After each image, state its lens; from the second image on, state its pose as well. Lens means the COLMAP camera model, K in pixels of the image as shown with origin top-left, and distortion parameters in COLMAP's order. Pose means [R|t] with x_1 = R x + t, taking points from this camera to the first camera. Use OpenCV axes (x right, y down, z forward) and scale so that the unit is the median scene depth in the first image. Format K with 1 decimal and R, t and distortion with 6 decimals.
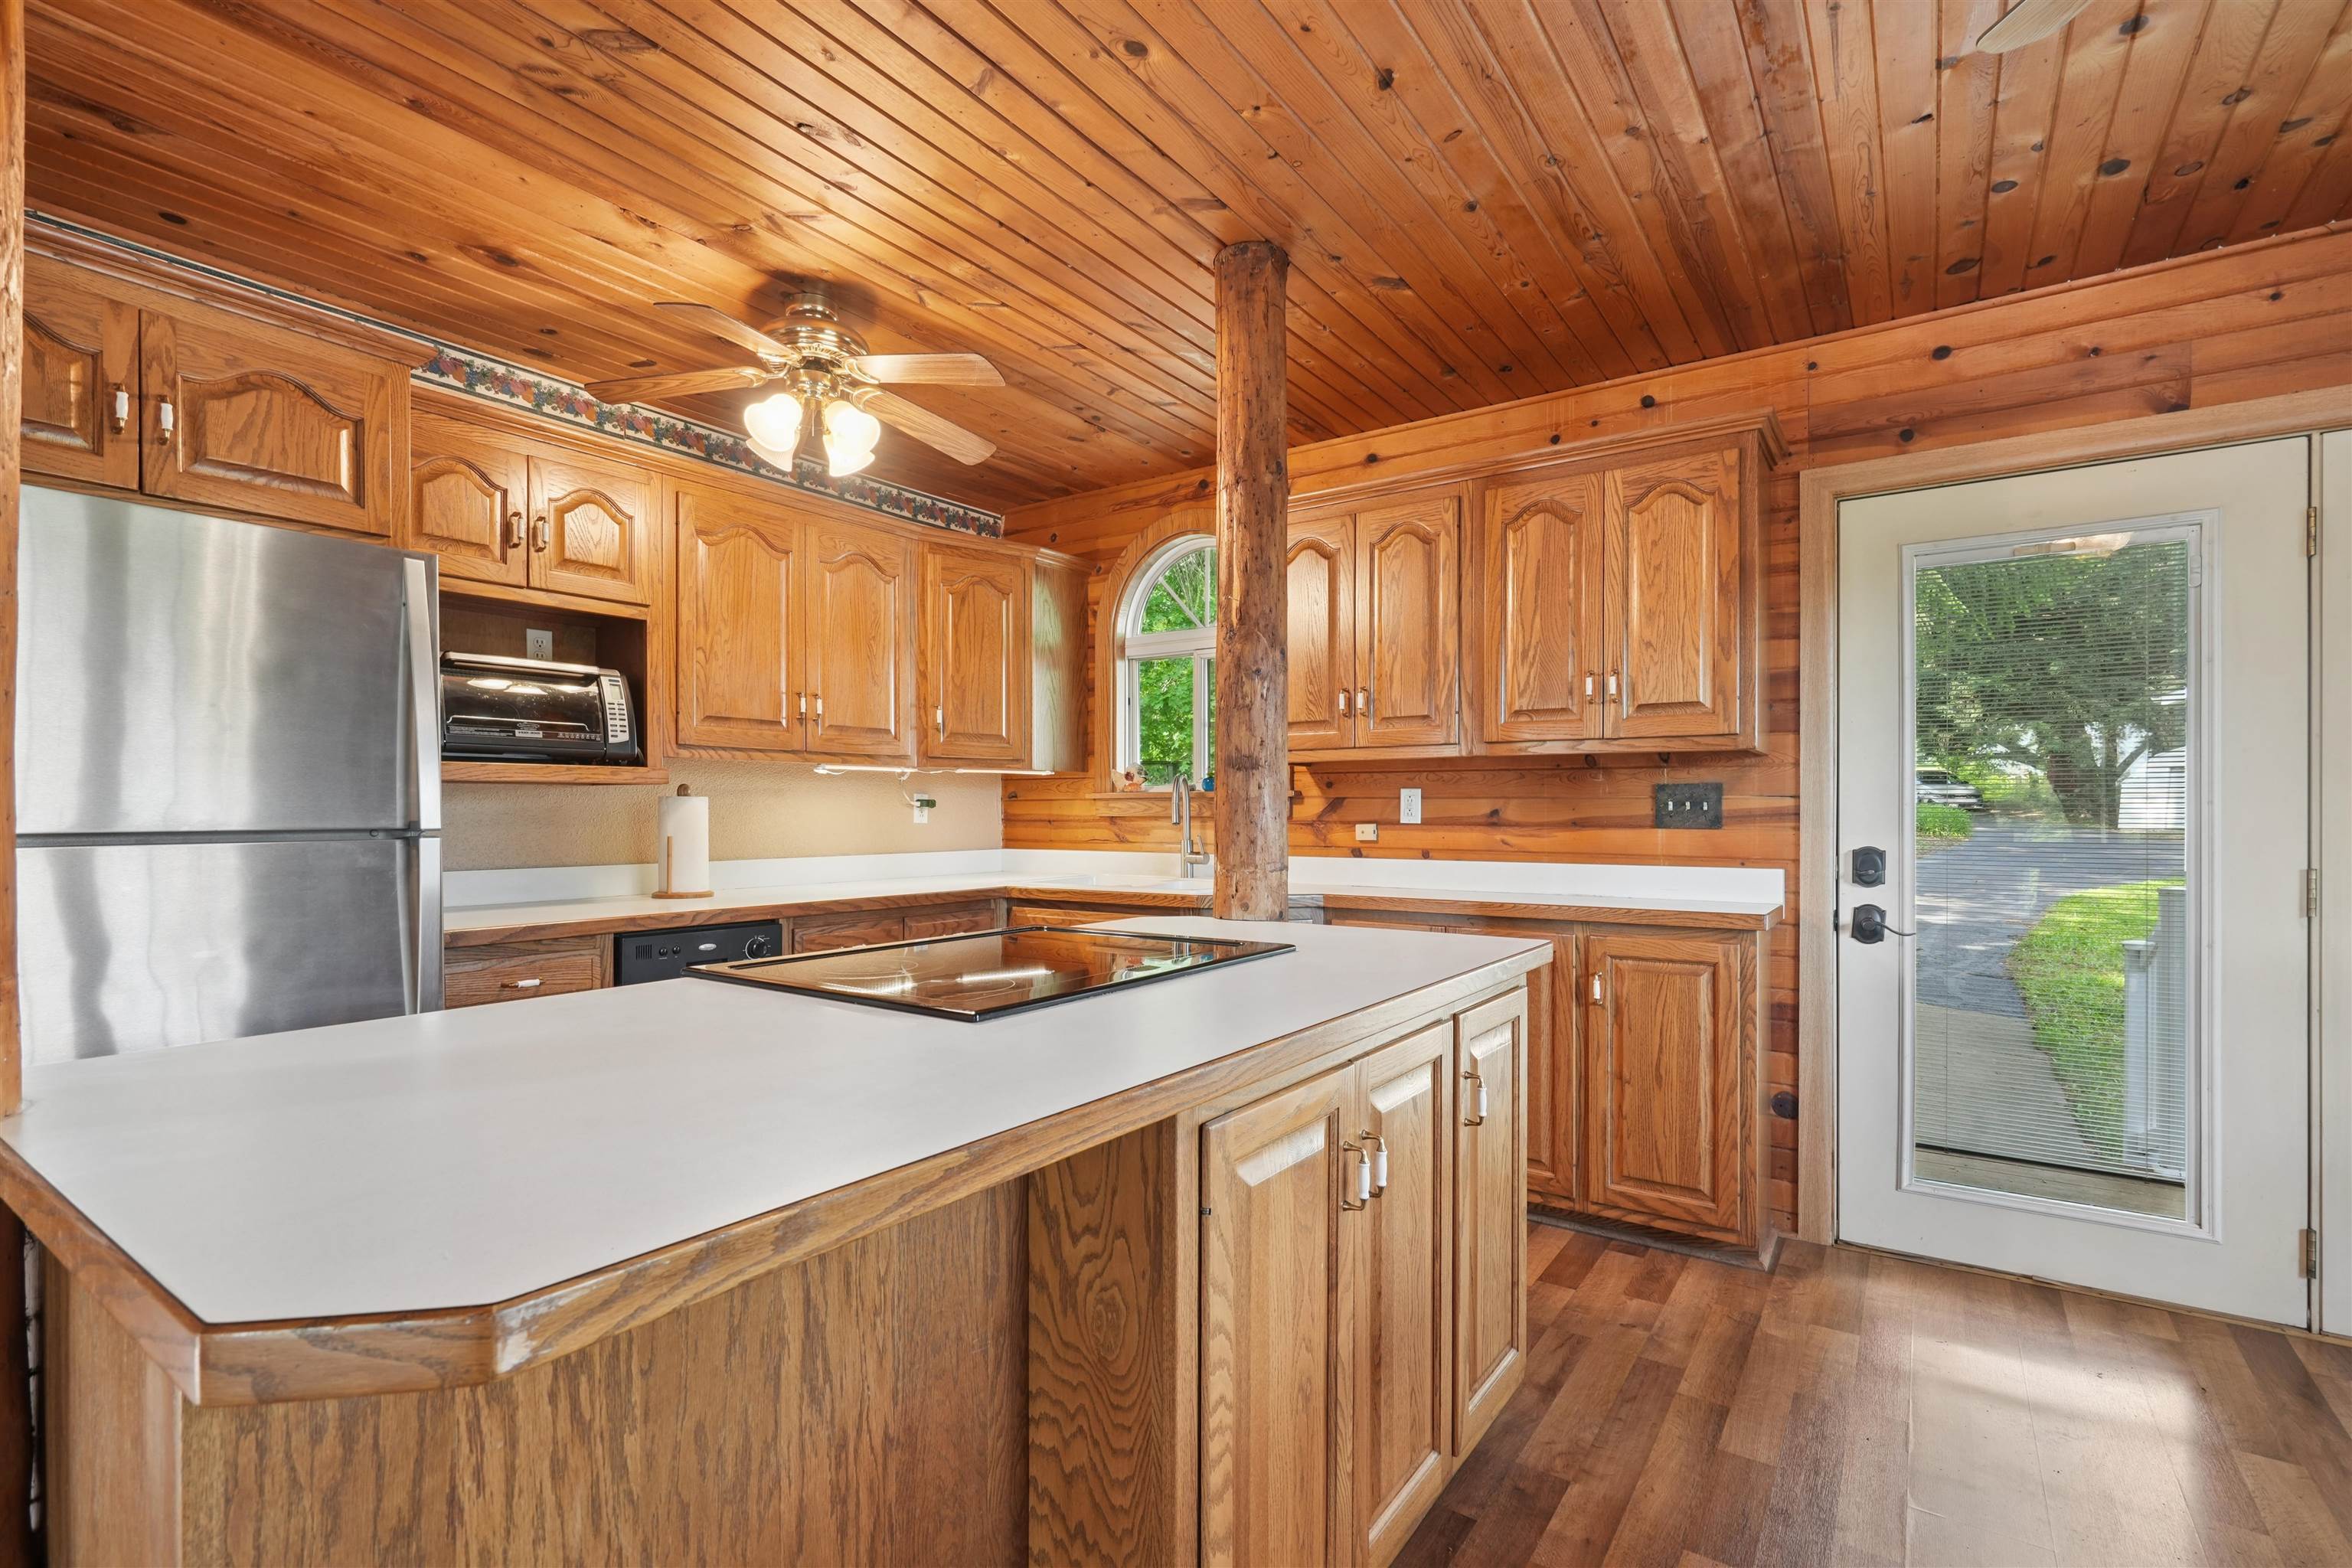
lens RADIAL K [[1074.0, 0, 1180.2], [0, 1074.0, 812.8], [0, 0, 1]] dist [-0.000533, 0.001192]
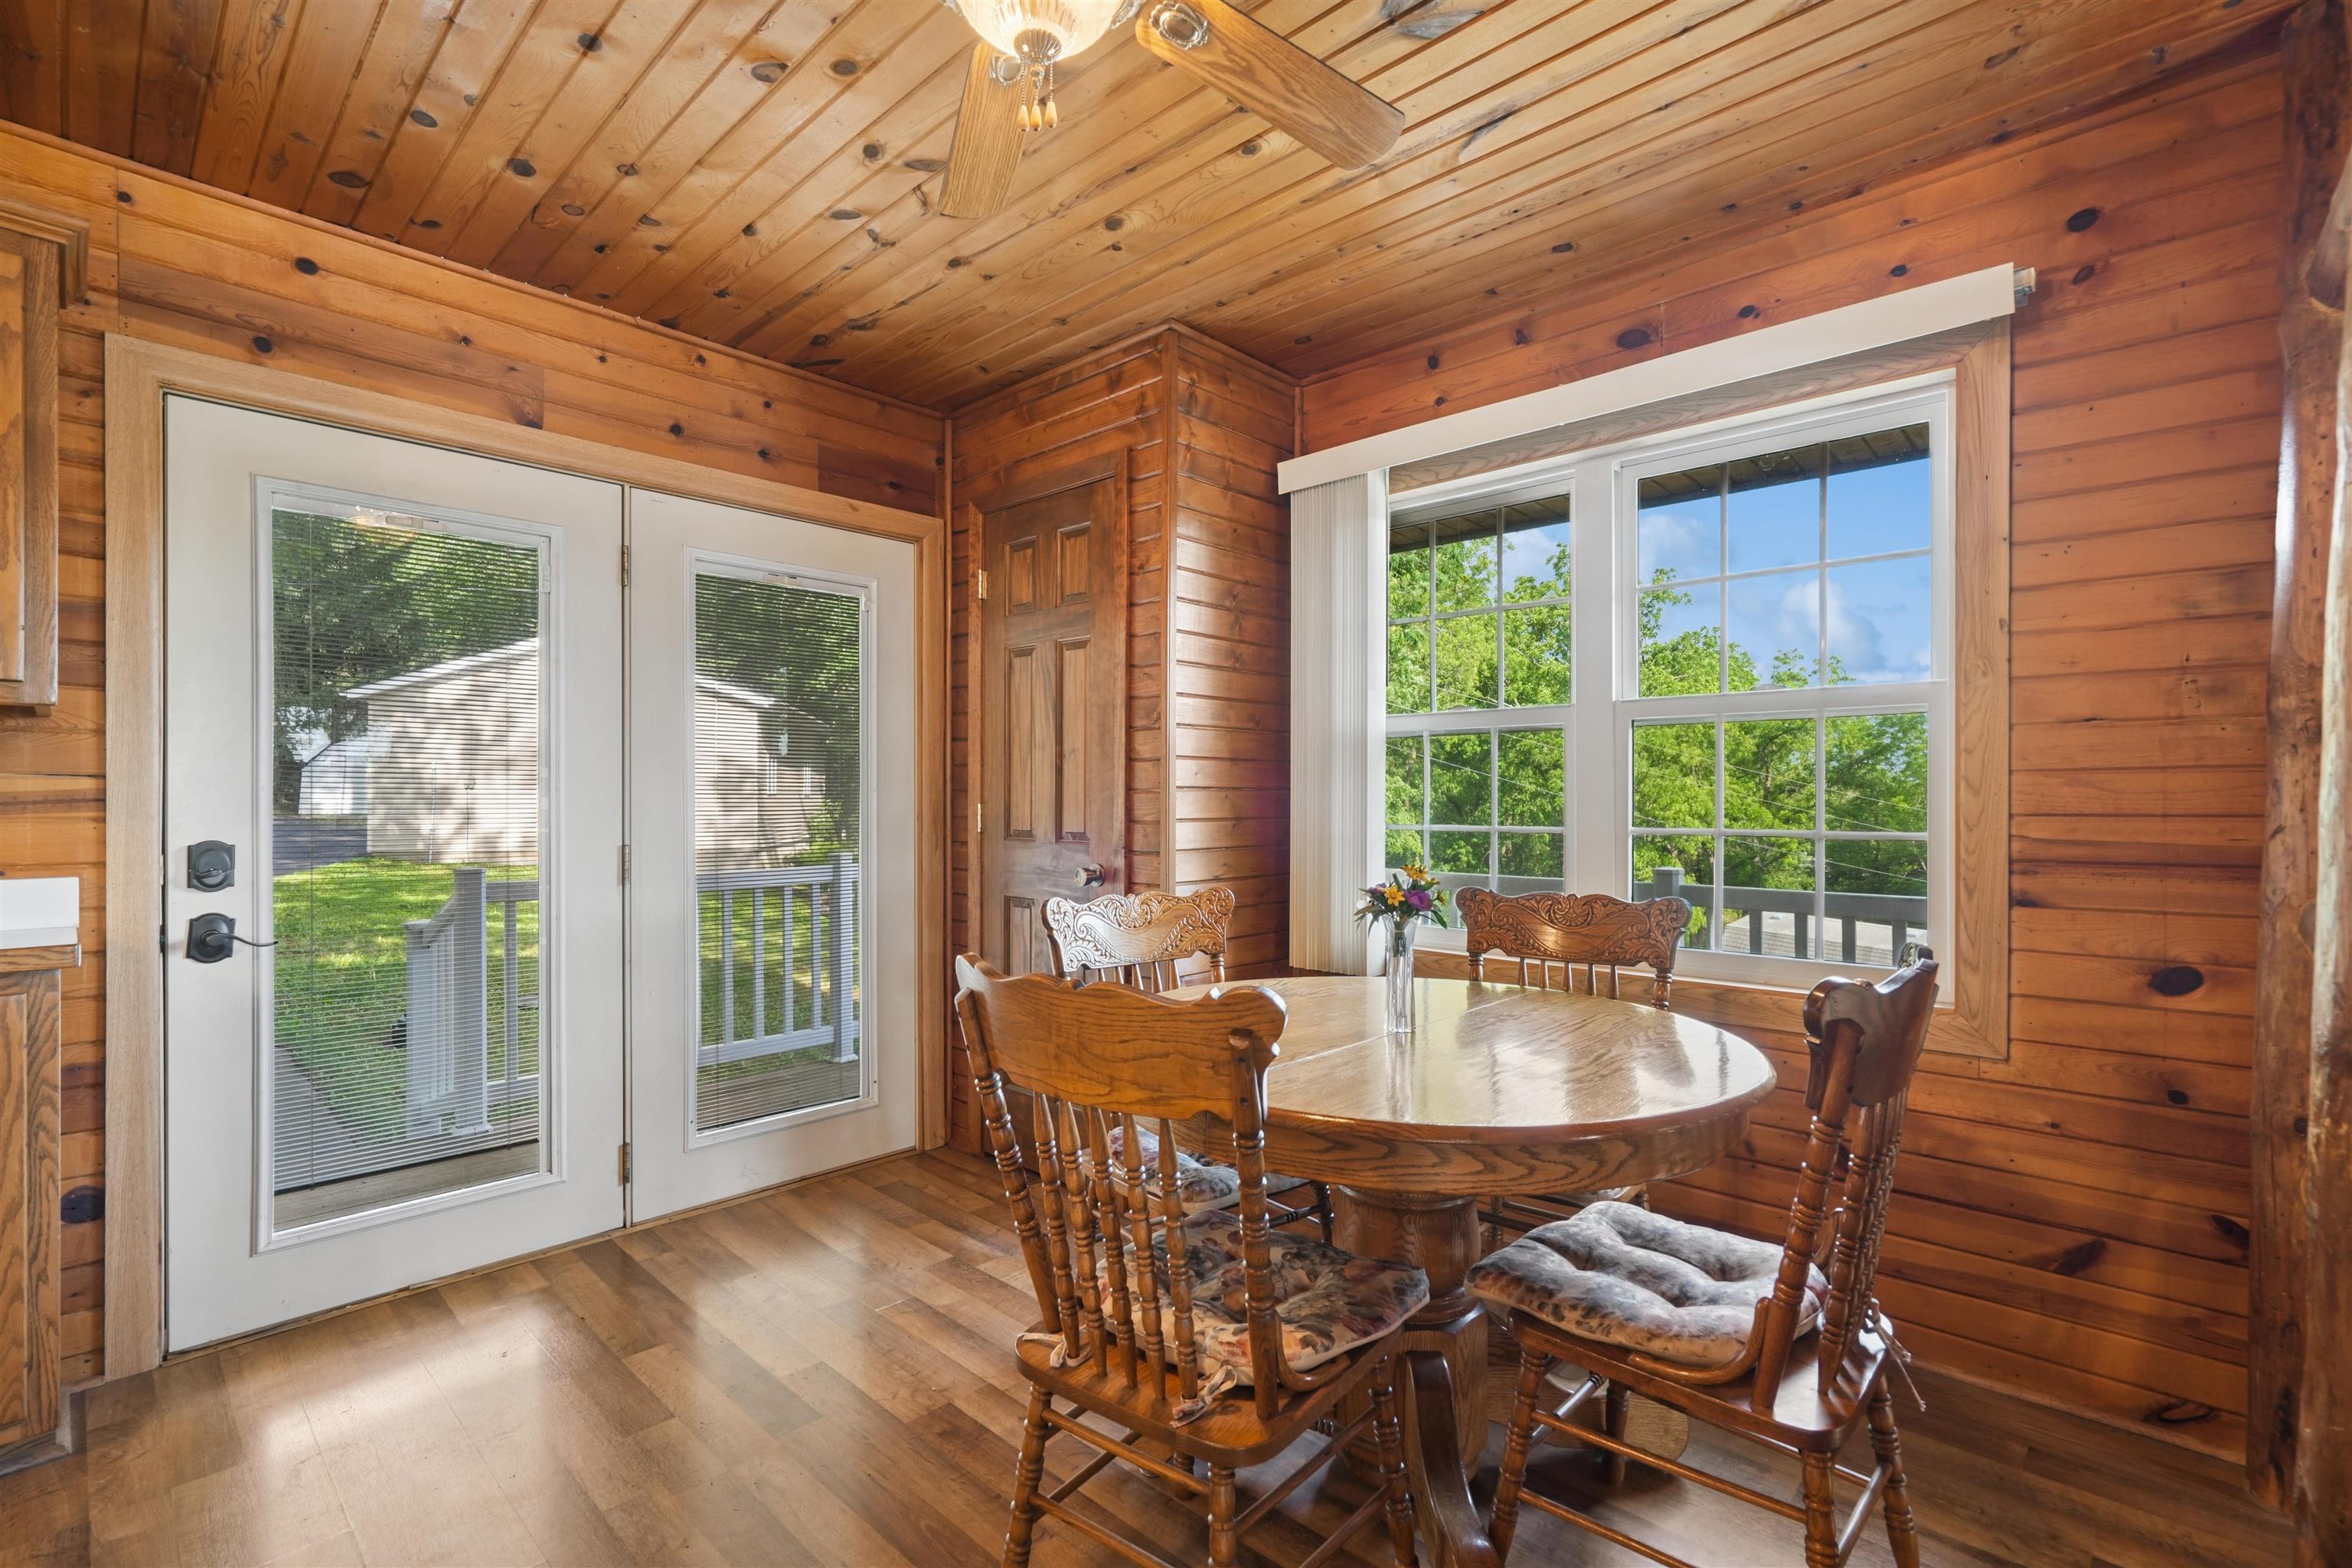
lens RADIAL K [[1059.6, 0, 1169.5], [0, 1059.6, 798.7], [0, 0, 1]] dist [-0.001591, 0.001446]
pose [[0.154061, -0.000633, 0.988061, -0.024972], [0.000352, 1.000000, 0.000585, -0.000110], [-0.988061, 0.000258, 0.154061, 0.172675]]
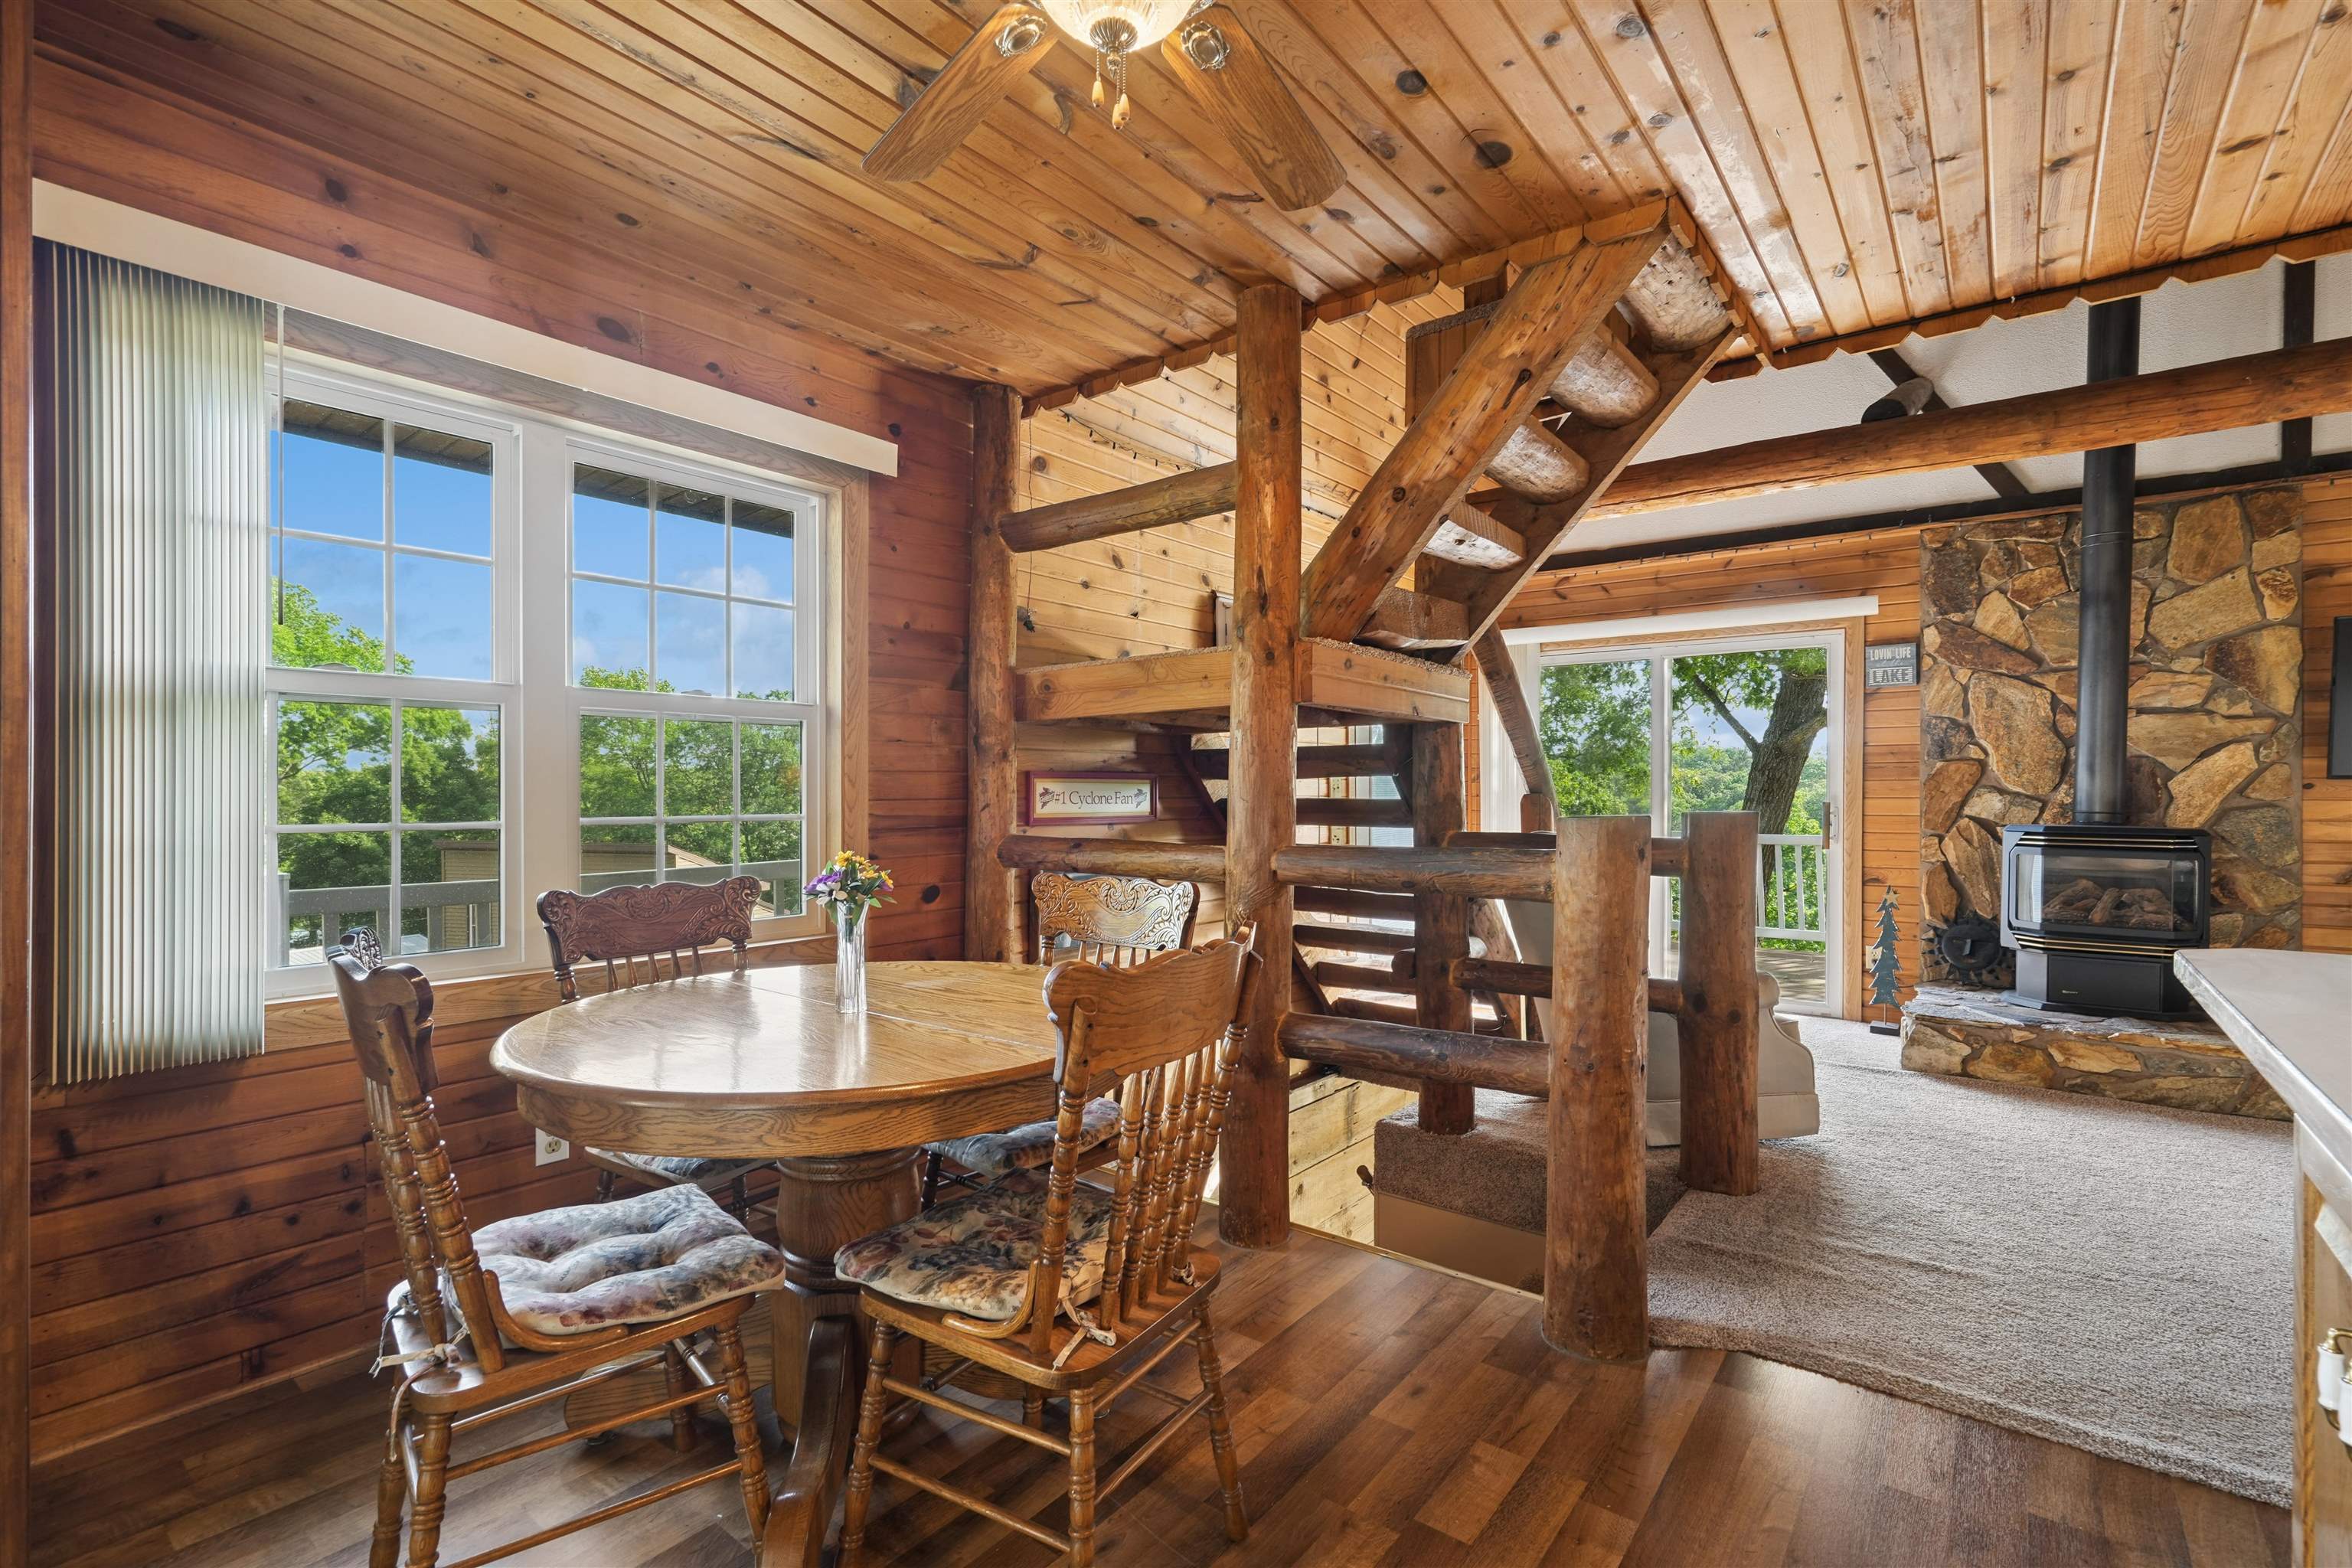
lens RADIAL K [[1031.2, 0, 1203.7], [0, 1031.2, 798.1], [0, 0, 1]] dist [-0.000745, 0.000373]
pose [[-0.998156, -0.002469, 0.060644, 0.351648], [-0.001979, 0.999965, 0.008138, -0.000079], [-0.060662, 0.008003, -0.998126, 0.742143]]
